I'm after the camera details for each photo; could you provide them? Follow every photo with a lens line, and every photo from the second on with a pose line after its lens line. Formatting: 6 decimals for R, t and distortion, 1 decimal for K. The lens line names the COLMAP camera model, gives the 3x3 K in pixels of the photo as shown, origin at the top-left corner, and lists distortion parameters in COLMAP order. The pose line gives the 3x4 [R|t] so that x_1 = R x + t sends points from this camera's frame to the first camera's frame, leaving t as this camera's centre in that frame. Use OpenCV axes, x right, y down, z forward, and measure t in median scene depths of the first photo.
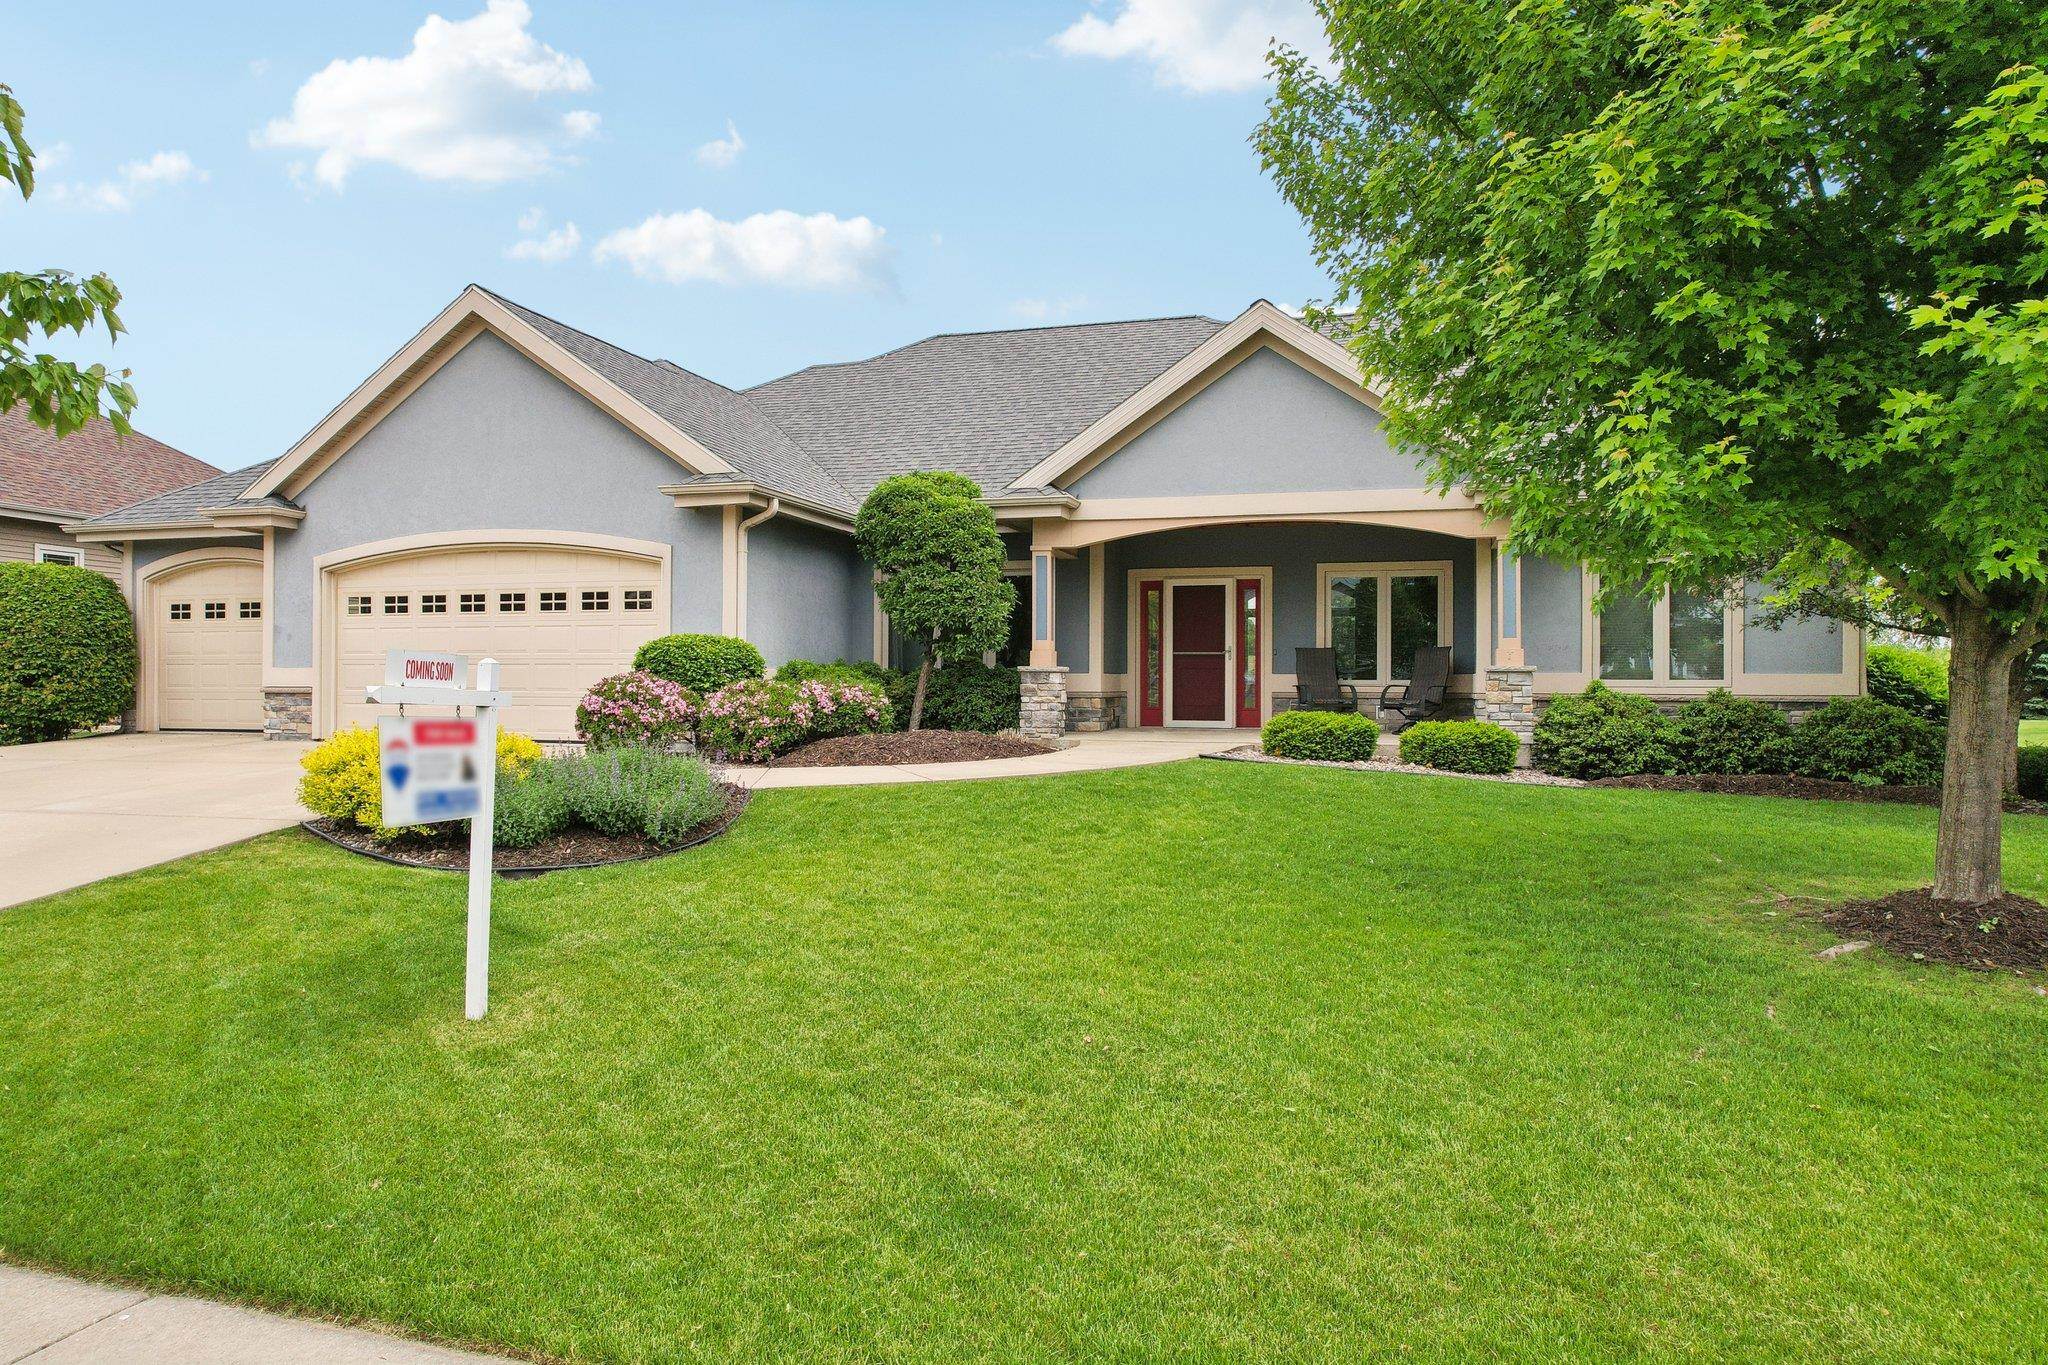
lens RADIAL K [[1309.0, 0, 1024.9], [0, 1309.0, 682.7], [0, 0, 1]] dist [-0.084131, 0.073450]
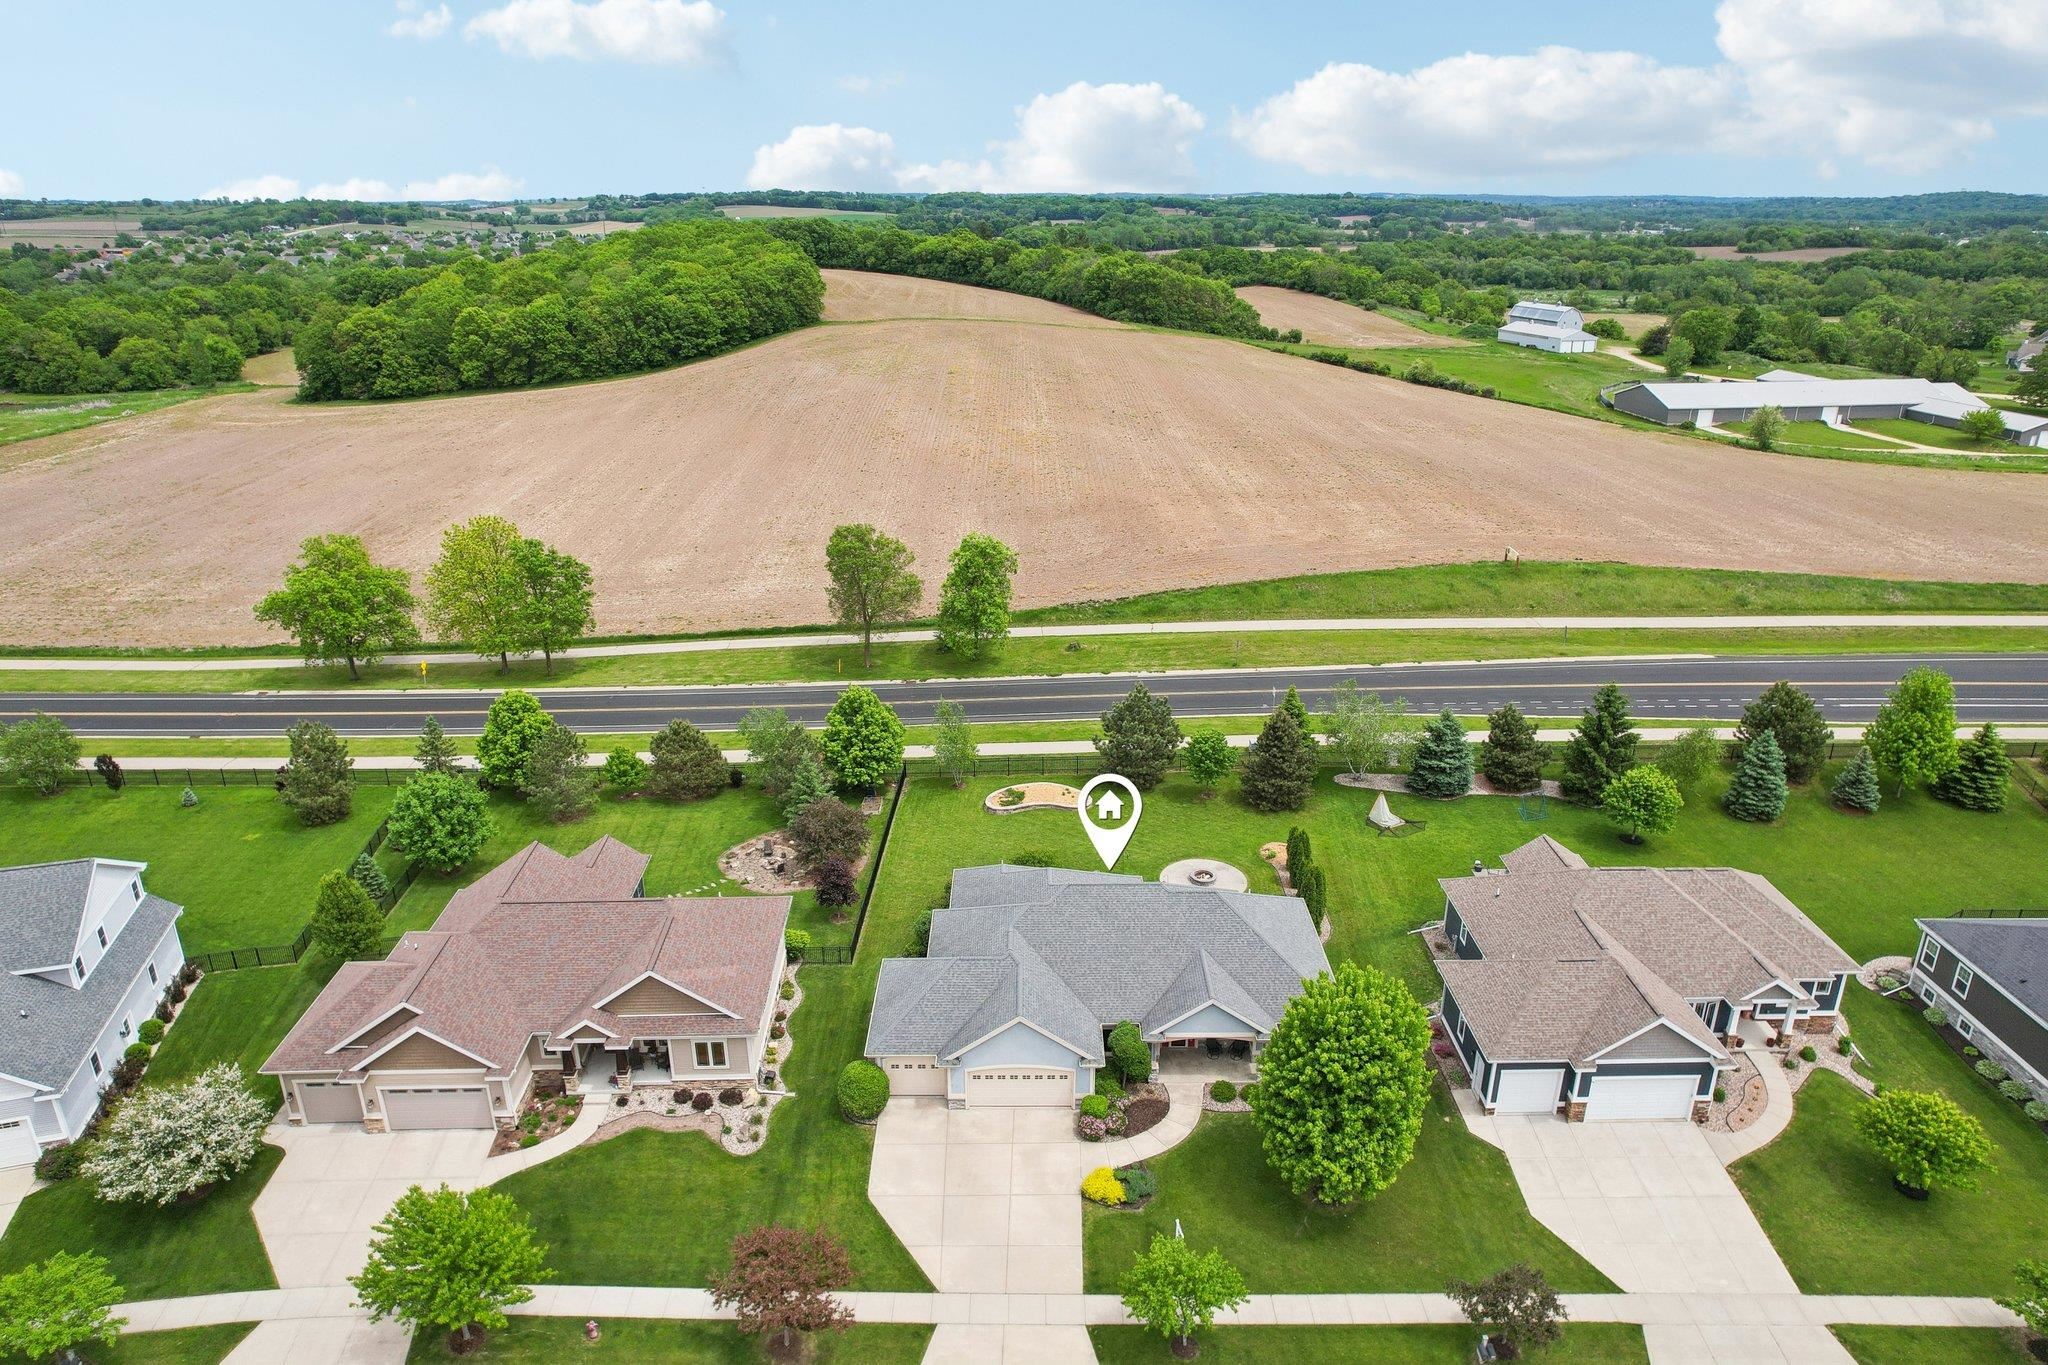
lens RADIAL K [[1309.0, 0, 1024.9], [0, 1309.0, 682.7], [0, 0, 1]] dist [-0.084131, 0.073450]
pose [[0.959869, -0.101581, 0.261404, -1.364434], [0.000393, 0.932582, 0.360957, -2.707042], [-0.280447, -0.346369, 0.895197, -2.181256]]
